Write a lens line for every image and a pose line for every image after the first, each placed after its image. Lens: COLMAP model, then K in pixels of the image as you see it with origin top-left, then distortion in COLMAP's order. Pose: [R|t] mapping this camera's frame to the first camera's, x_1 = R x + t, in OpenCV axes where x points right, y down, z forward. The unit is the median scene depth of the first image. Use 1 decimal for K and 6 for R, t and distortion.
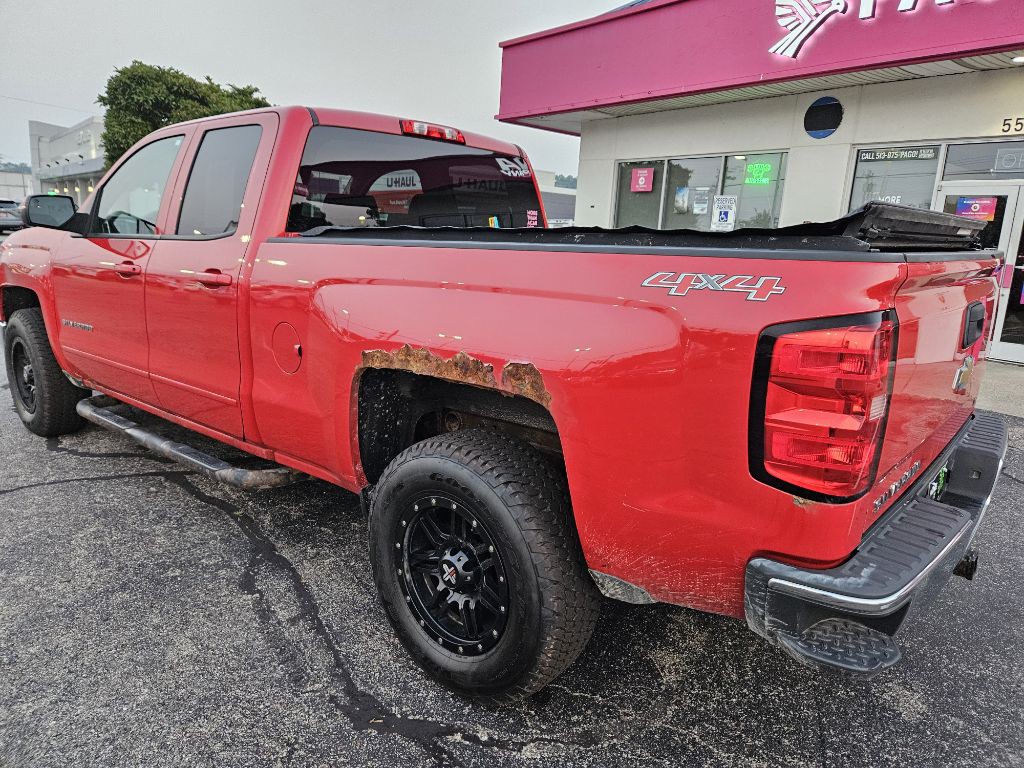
lens RADIAL K [[692.9, 0, 527.9], [0, 692.9, 373.7], [0, 0, 1]] dist [0.067901, -0.058789]
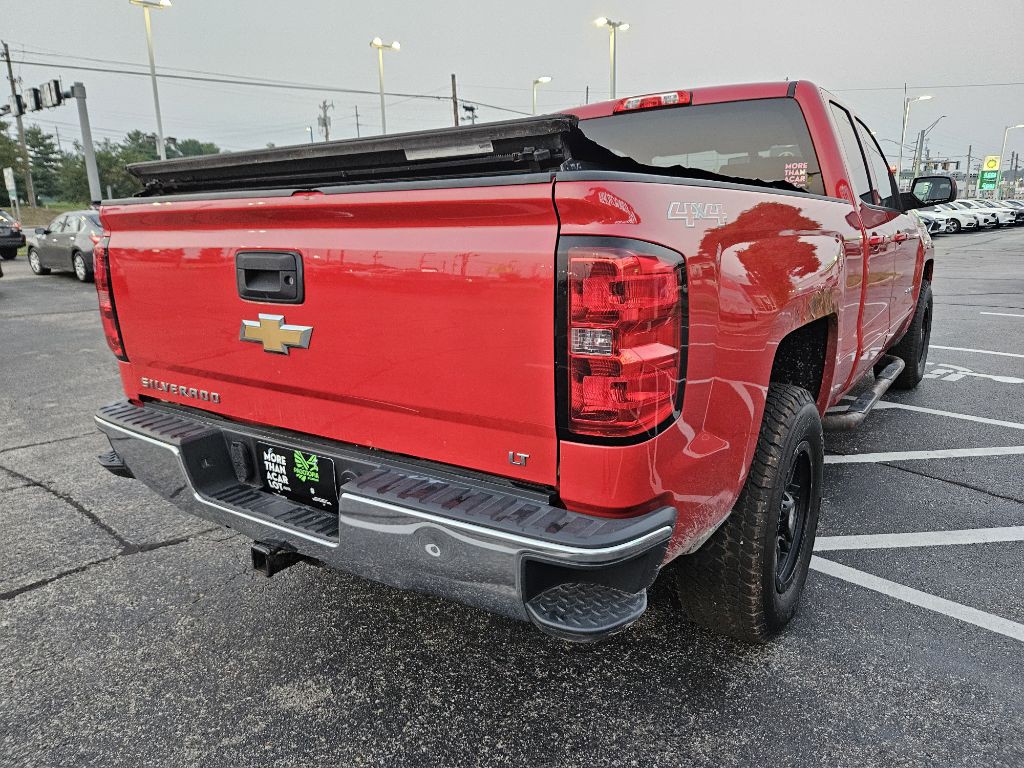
lens RADIAL K [[691.6, 0, 518.3], [0, 691.6, 381.7], [0, 0, 1]] dist [0.065498, -0.057041]
pose [[0.093053, 0.187271, -0.977891, 1.132271], [-0.175006, 0.969938, 0.169095, -0.107069], [0.980160, 0.155402, 0.123029, 0.912071]]
